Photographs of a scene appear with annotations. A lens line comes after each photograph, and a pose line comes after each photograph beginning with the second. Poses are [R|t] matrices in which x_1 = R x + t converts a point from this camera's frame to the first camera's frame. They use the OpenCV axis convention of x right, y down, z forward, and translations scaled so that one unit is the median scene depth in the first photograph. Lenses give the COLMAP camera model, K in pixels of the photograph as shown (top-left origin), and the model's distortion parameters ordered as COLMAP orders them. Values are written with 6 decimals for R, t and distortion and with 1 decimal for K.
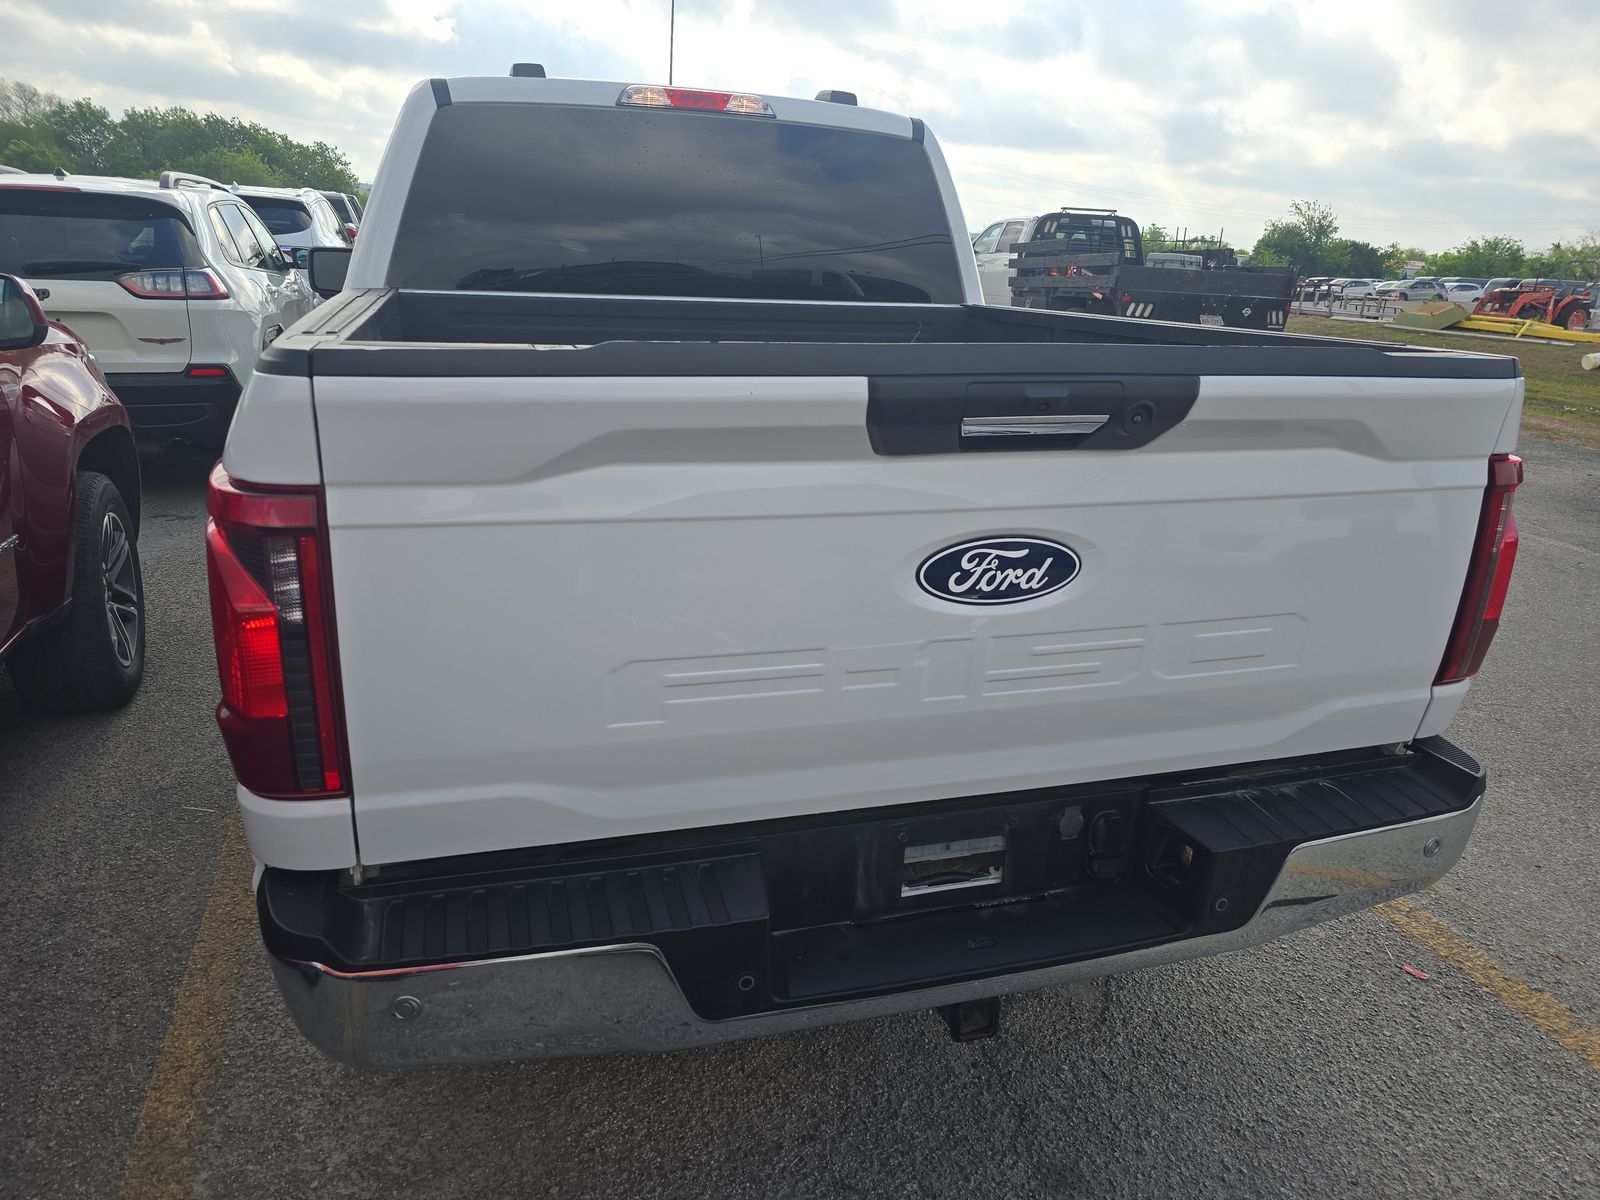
lens RADIAL K [[1062.5, 0, 800.0], [0, 1062.5, 600.0], [0, 0, 1]] dist [0.048495, -0.045995]
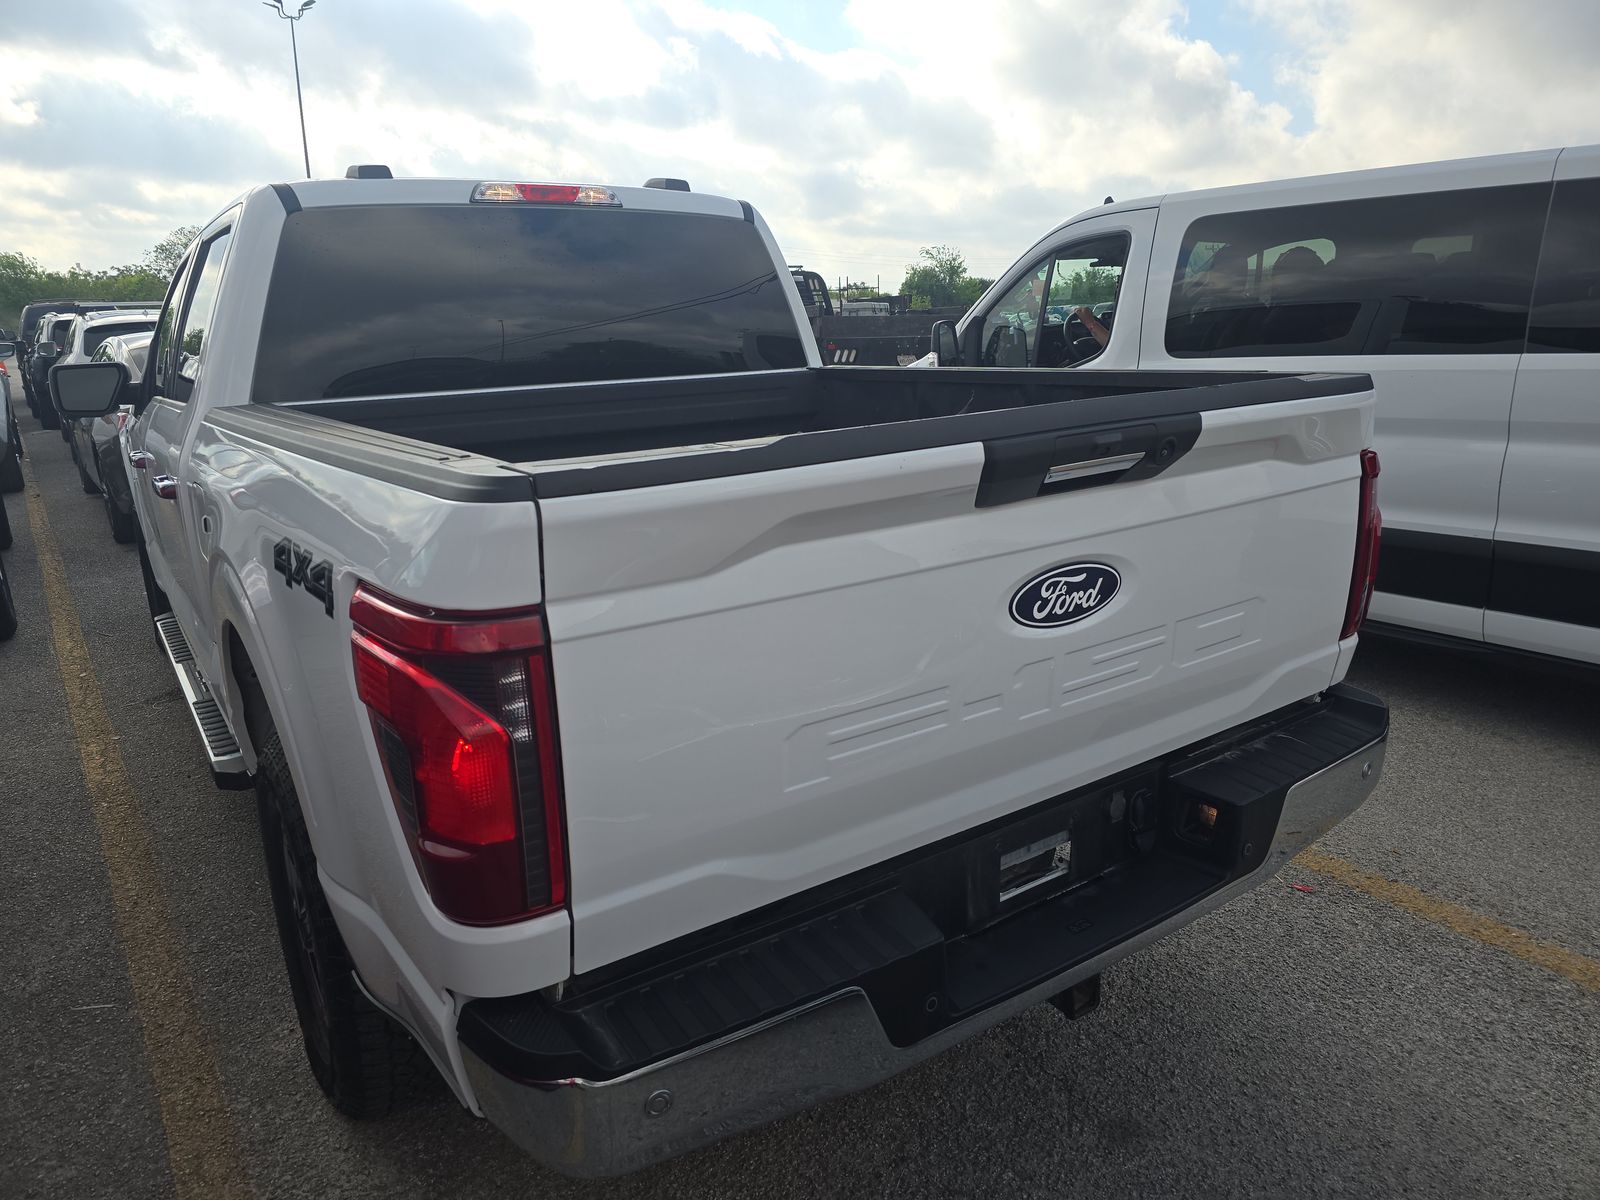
lens RADIAL K [[1062.5, 0, 800.0], [0, 1062.5, 600.0], [0, 0, 1]] dist [0.048495, -0.045995]
pose [[0.954207, -0.143996, 0.262210, -0.322776], [0.157244, 0.987100, -0.030147, -0.027073], [-0.254486, 0.069997, 0.964540, -0.030548]]
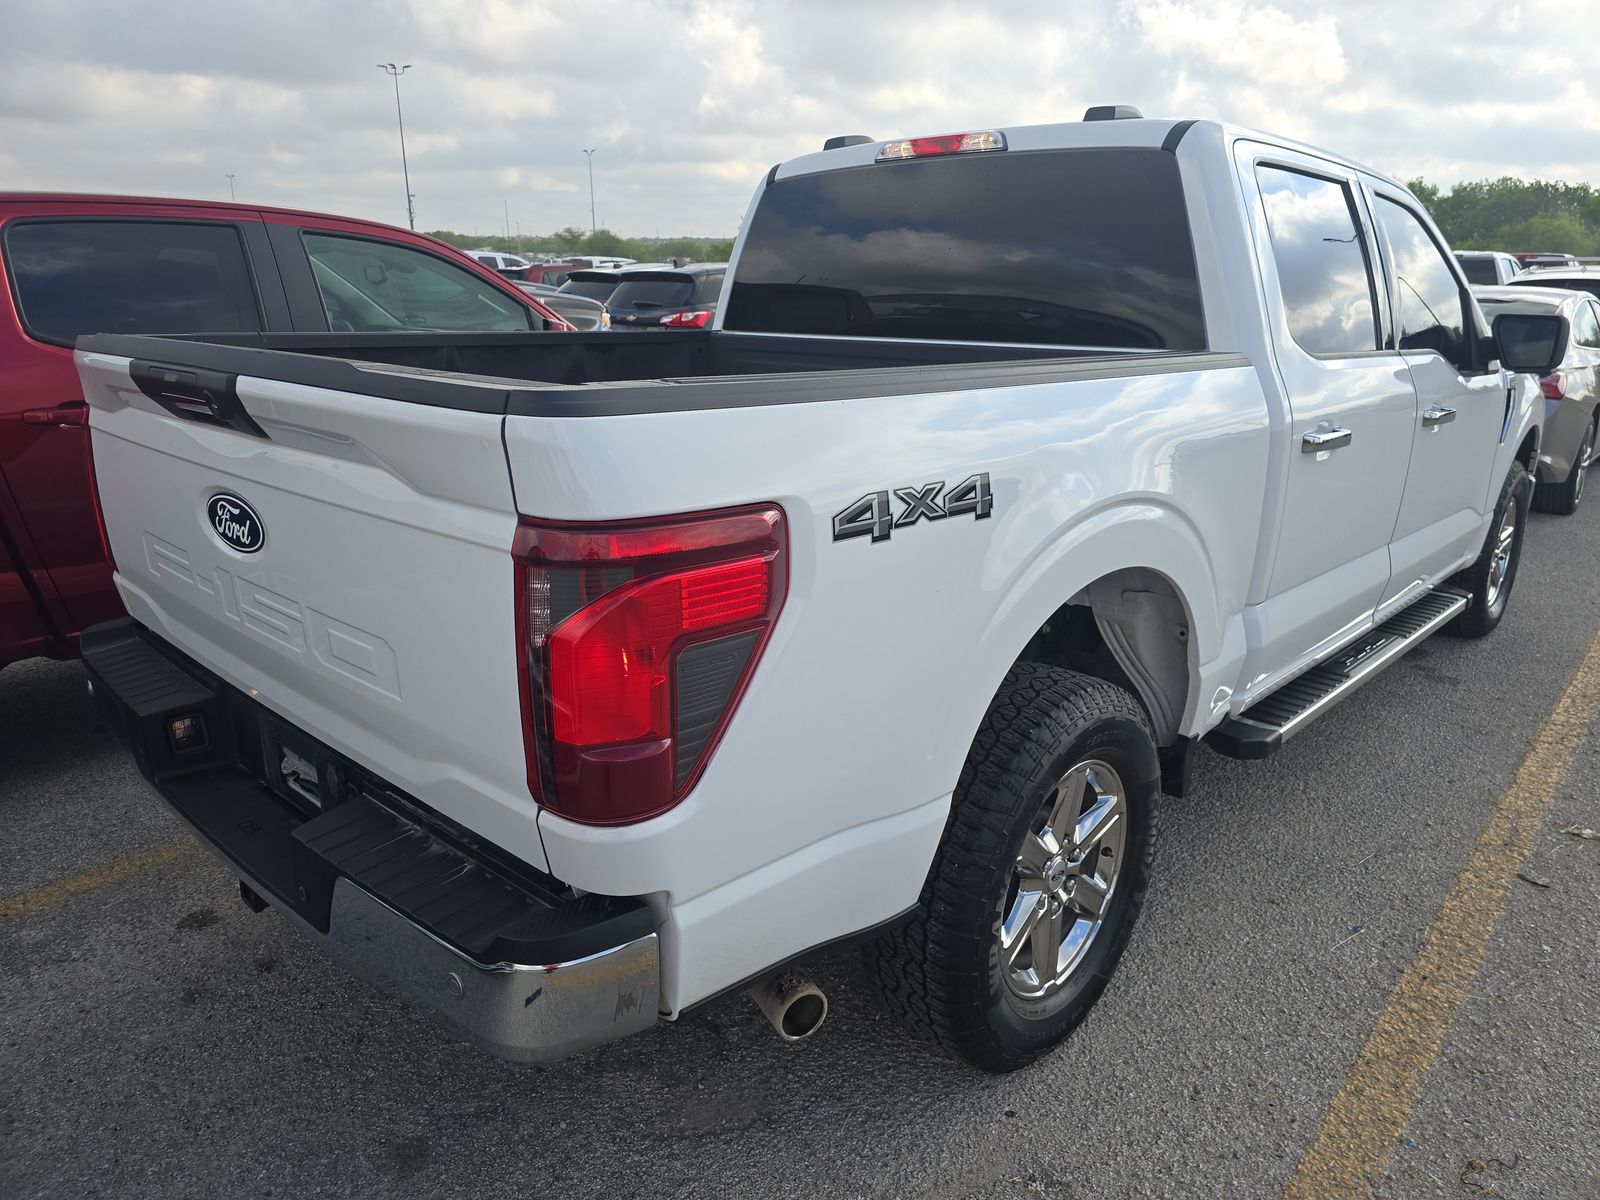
lens RADIAL K [[1078.0, 0, 800.0], [0, 1078.0, 600.0], [0, 0, 1]] dist [0.058813, -0.046940]
pose [[0.489984, 0.209413, -0.846204, 1.349916], [-0.264591, 0.960649, 0.084527, -0.185649], [0.830607, 0.182481, 0.526112, 0.738438]]
